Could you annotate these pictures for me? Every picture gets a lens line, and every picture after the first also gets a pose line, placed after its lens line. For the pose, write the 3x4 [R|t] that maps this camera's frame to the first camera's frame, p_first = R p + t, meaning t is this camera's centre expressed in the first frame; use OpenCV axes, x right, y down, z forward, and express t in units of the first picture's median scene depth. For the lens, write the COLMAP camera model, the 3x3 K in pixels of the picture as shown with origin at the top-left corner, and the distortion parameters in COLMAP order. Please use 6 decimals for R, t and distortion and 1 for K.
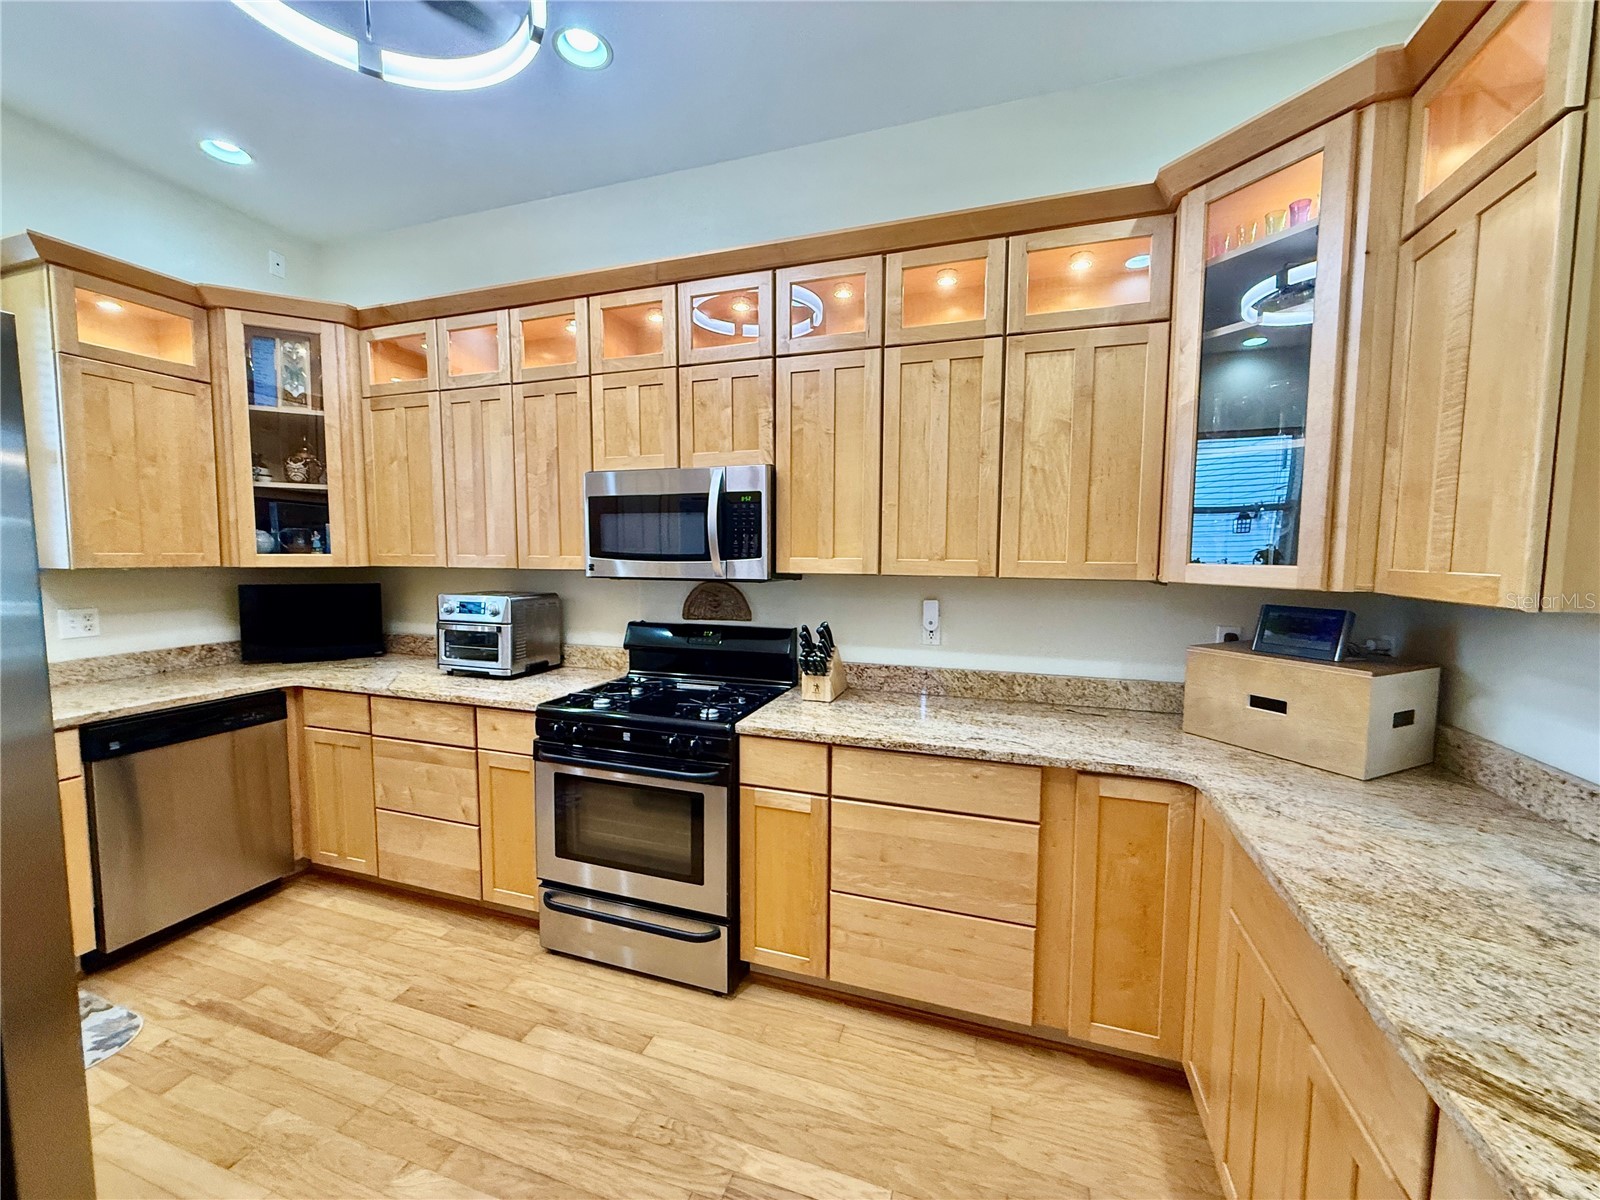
lens RADIAL K [[641.4, 0, 798.7], [0, 641.4, 602.1], [0, 0, 1]] dist [-0.002997, -0.000322]
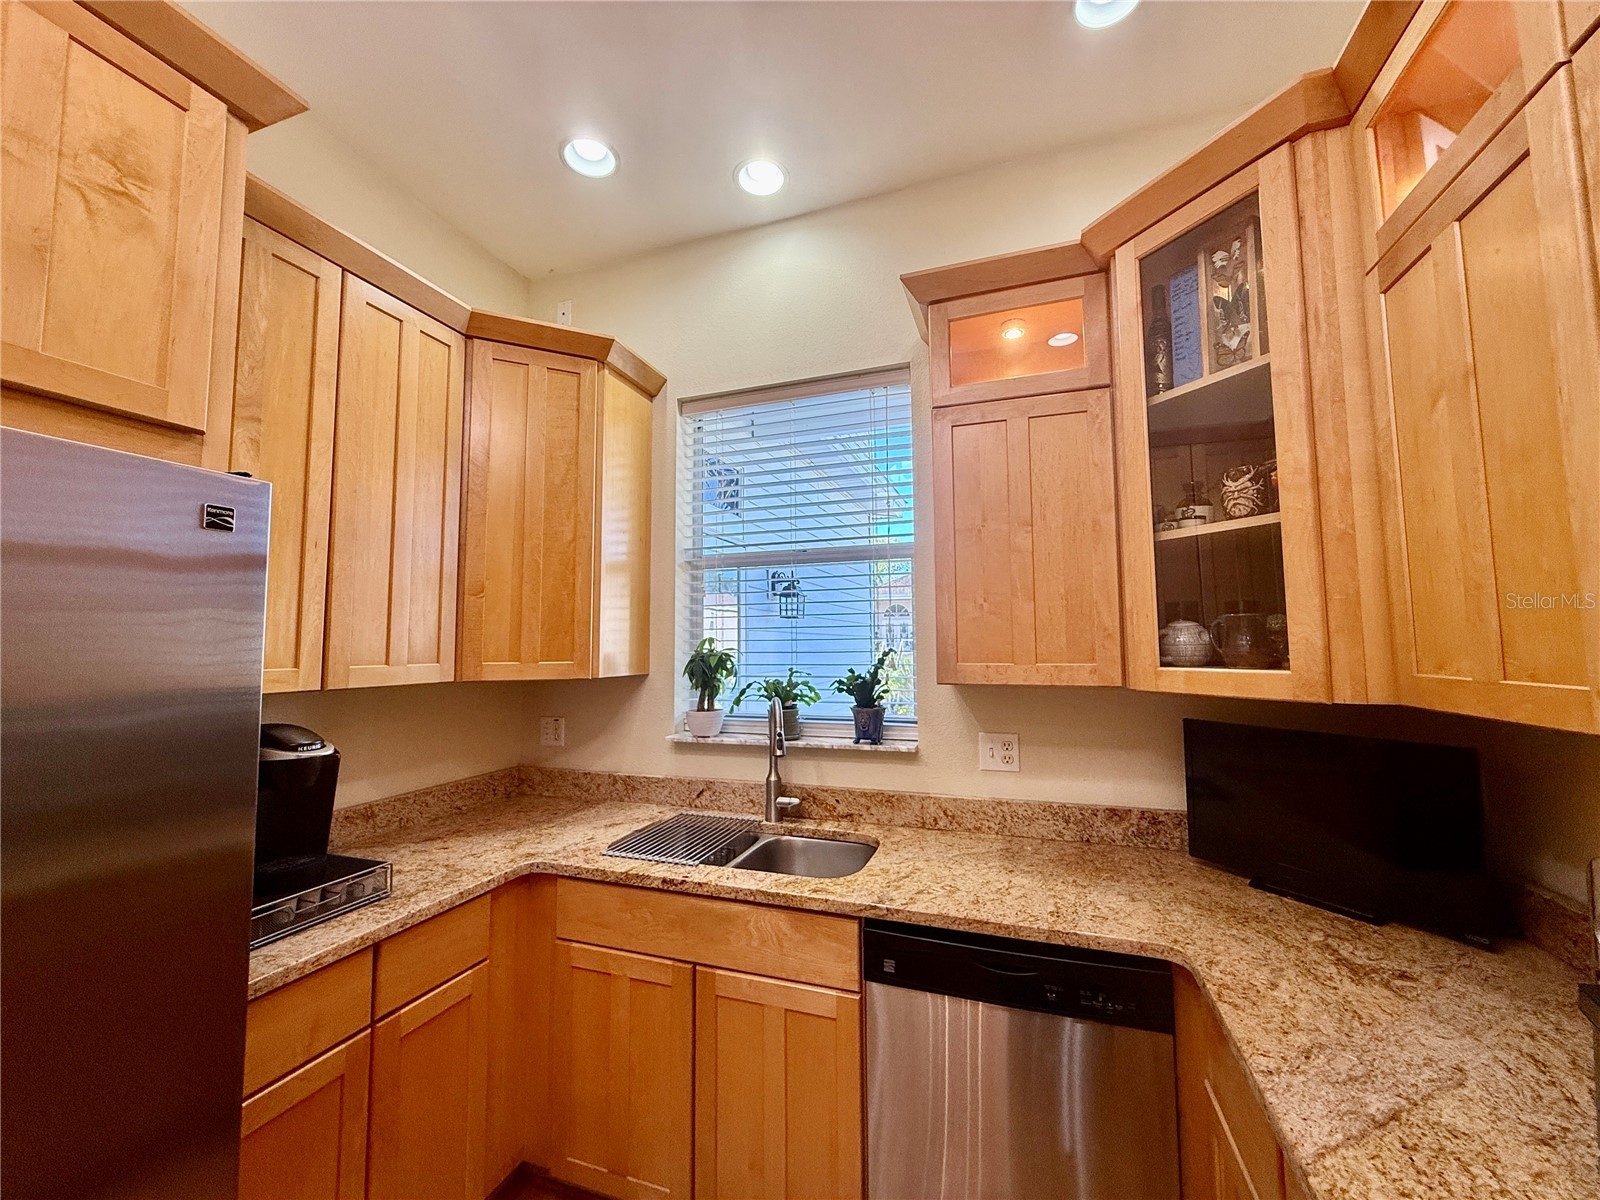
lens RADIAL K [[641.4, 0, 799.7], [0, 641.4, 599.7], [0, 0, 1]] dist [-0.002997, -0.000322]
pose [[-0.012470, -0.077683, -0.996900, -0.317895], [-0.073293, 0.994367, -0.076569, -0.068570], [0.997232, 0.072111, -0.018093, 0.716360]]
